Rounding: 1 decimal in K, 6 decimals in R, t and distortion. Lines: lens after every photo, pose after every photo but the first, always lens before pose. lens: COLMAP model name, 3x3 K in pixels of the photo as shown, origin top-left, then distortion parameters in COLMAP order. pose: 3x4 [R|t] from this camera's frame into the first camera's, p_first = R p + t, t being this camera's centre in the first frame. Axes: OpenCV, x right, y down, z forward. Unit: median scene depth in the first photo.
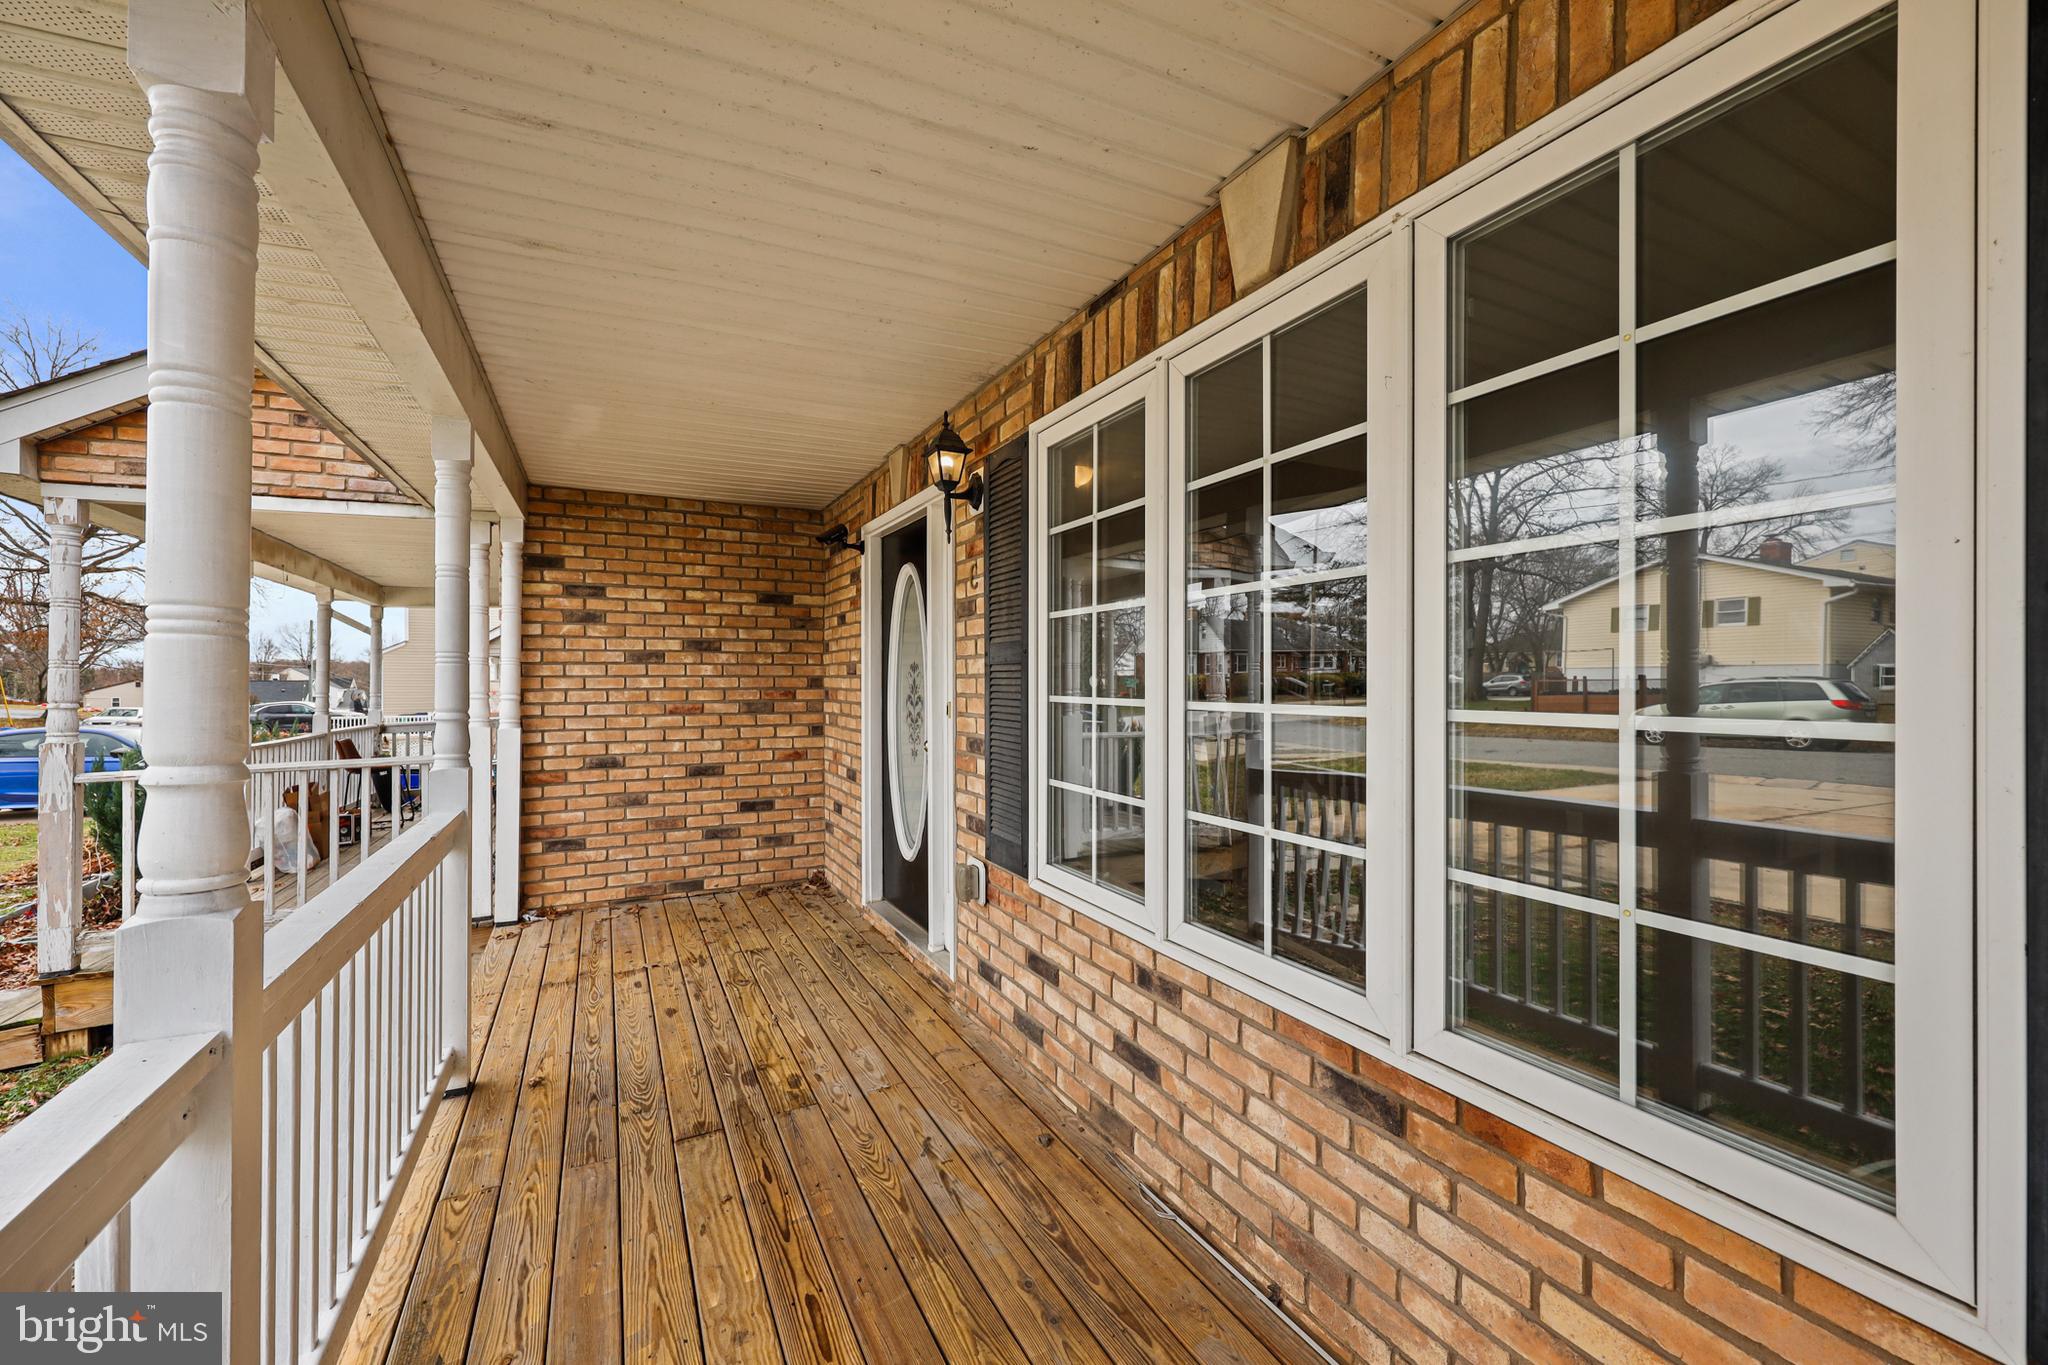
lens RADIAL K [[832.2, 0, 1027.2], [0, 832.2, 679.8], [0, 0, 1]] dist [-0.001340, -0.000842]
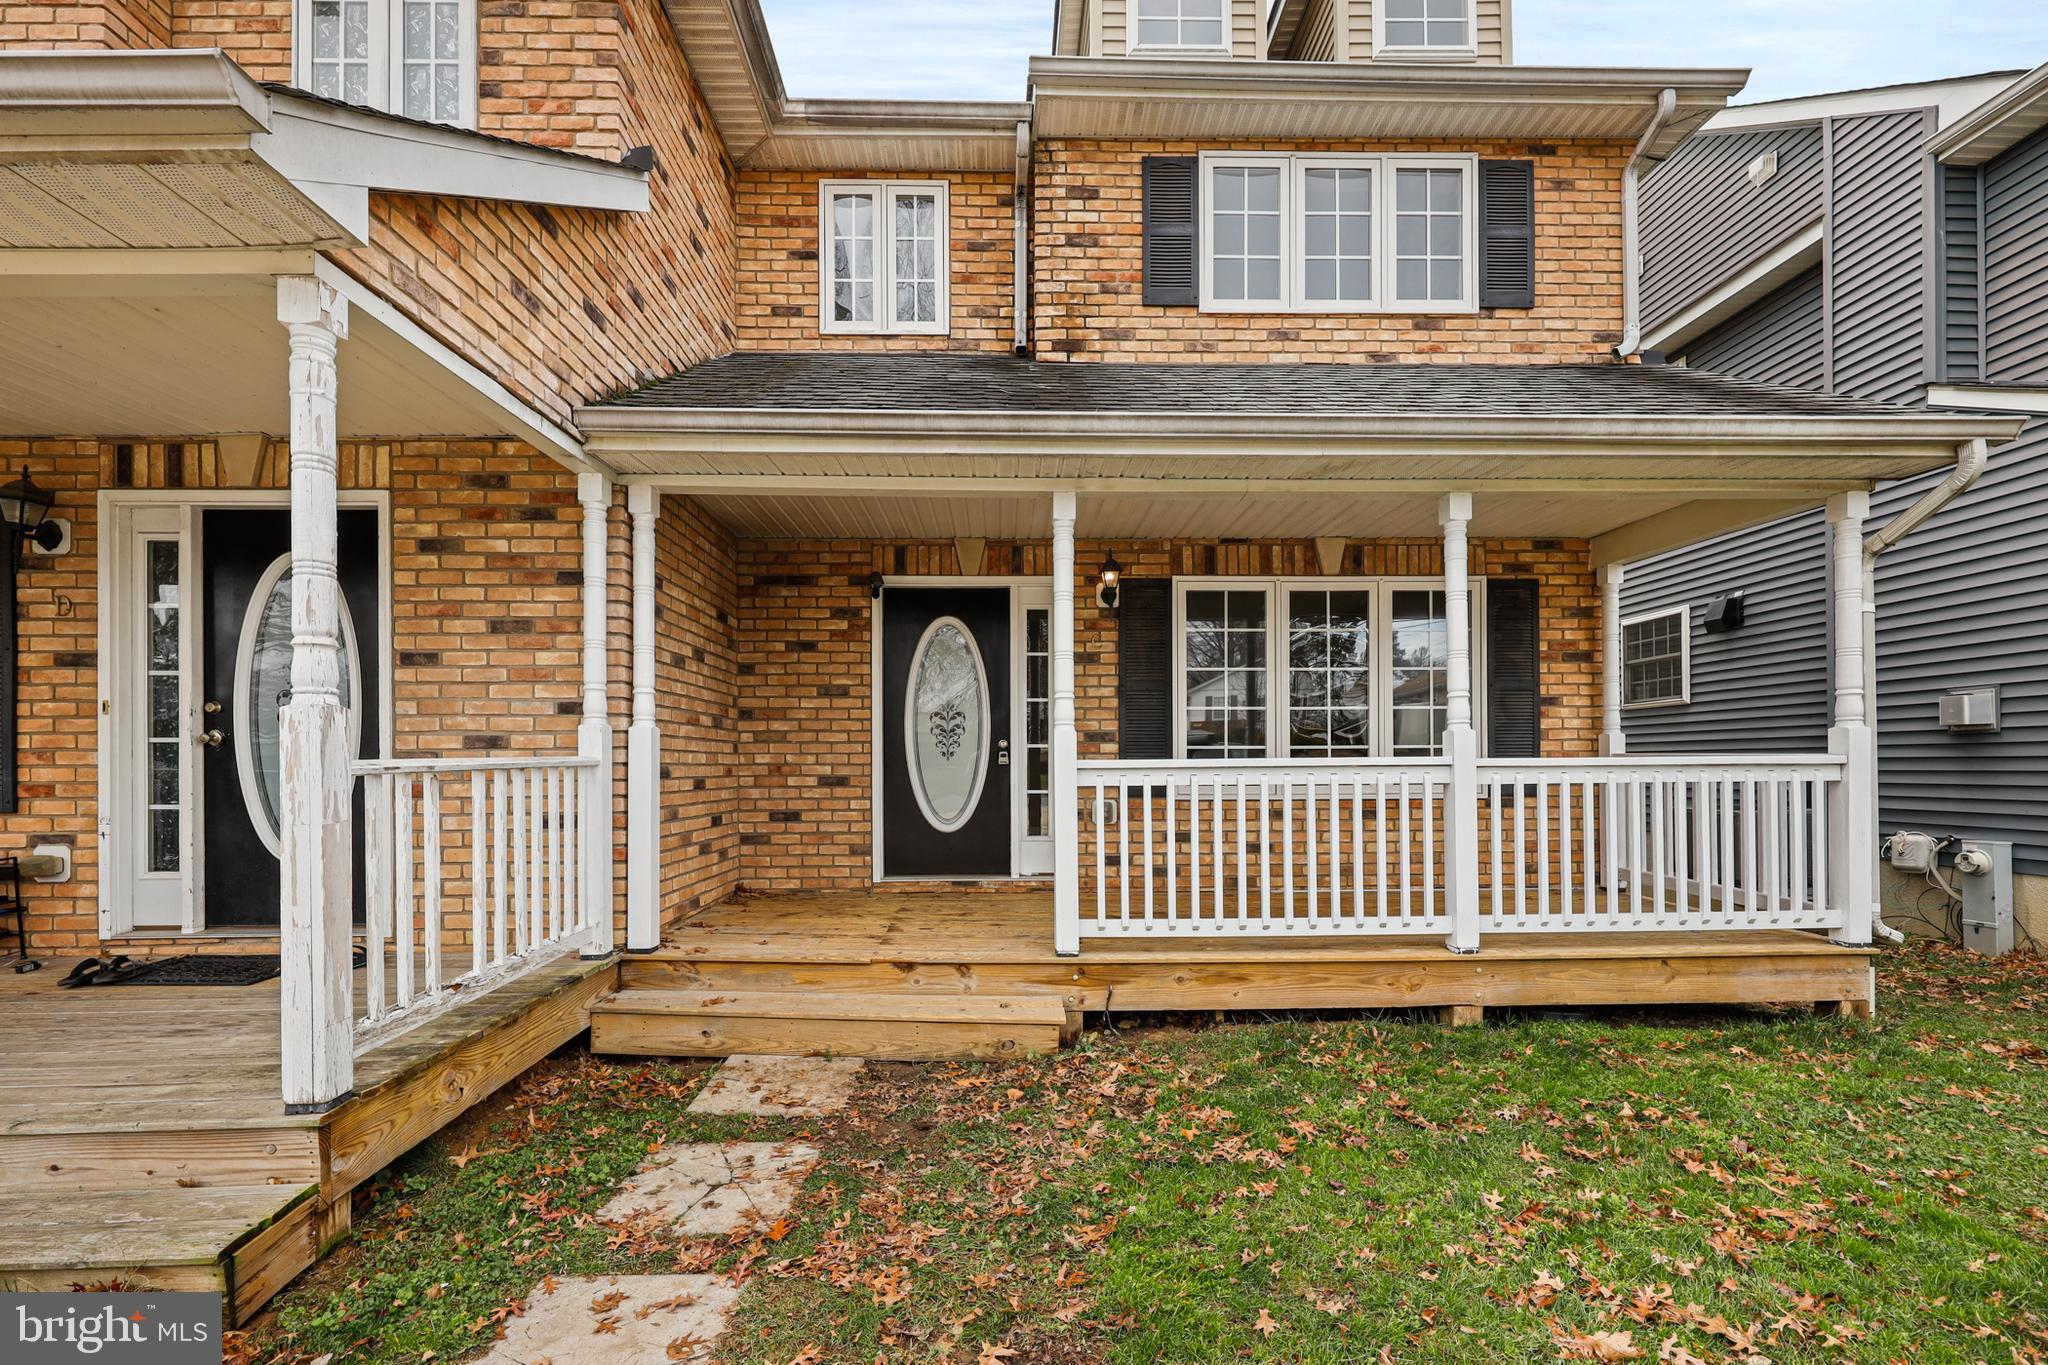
lens RADIAL K [[832.2, 0, 1026.8], [0, 832.2, 767.4], [0, 0, 1]] dist [-0.001340, -0.000842]
pose [[0.441570, -0.004441, 0.897216, -2.252712], [0.002219, 0.999990, 0.003858, 0.180180], [-0.897224, 0.000288, 0.441576, 0.460222]]
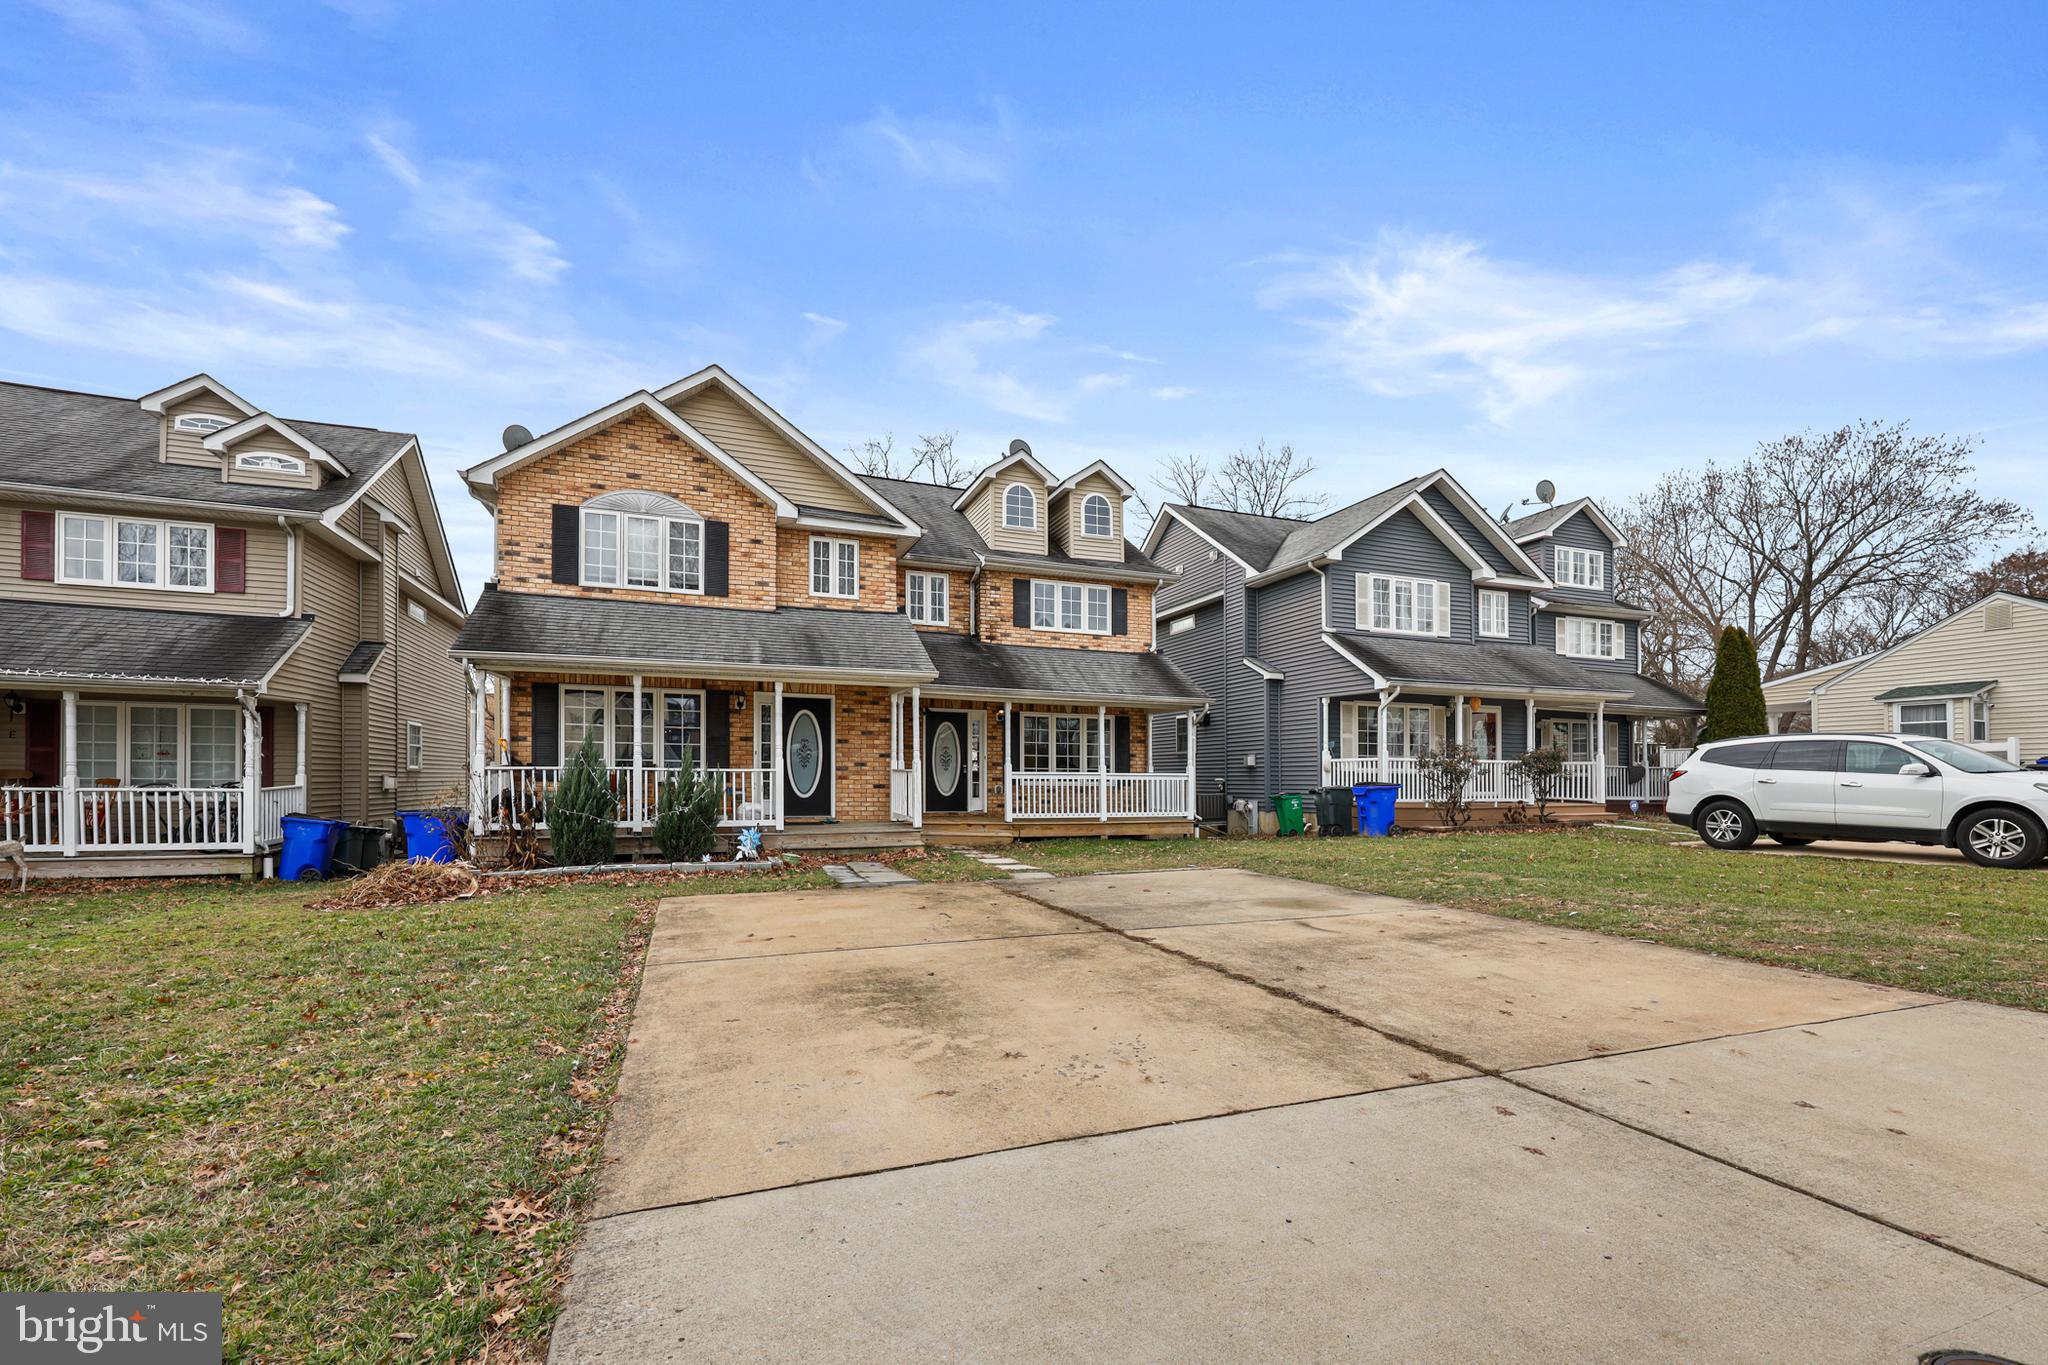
lens RADIAL K [[832.2, 0, 1017.2], [0, 832.2, 684.6], [0, 0, 1]] dist [-0.001340, -0.000842]
pose [[0.125446, 0.116148, 0.985278, -7.278634], [-0.009827, 0.993220, -0.115833, 0.248758], [-0.992052, 0.004849, 0.125736, 0.245601]]
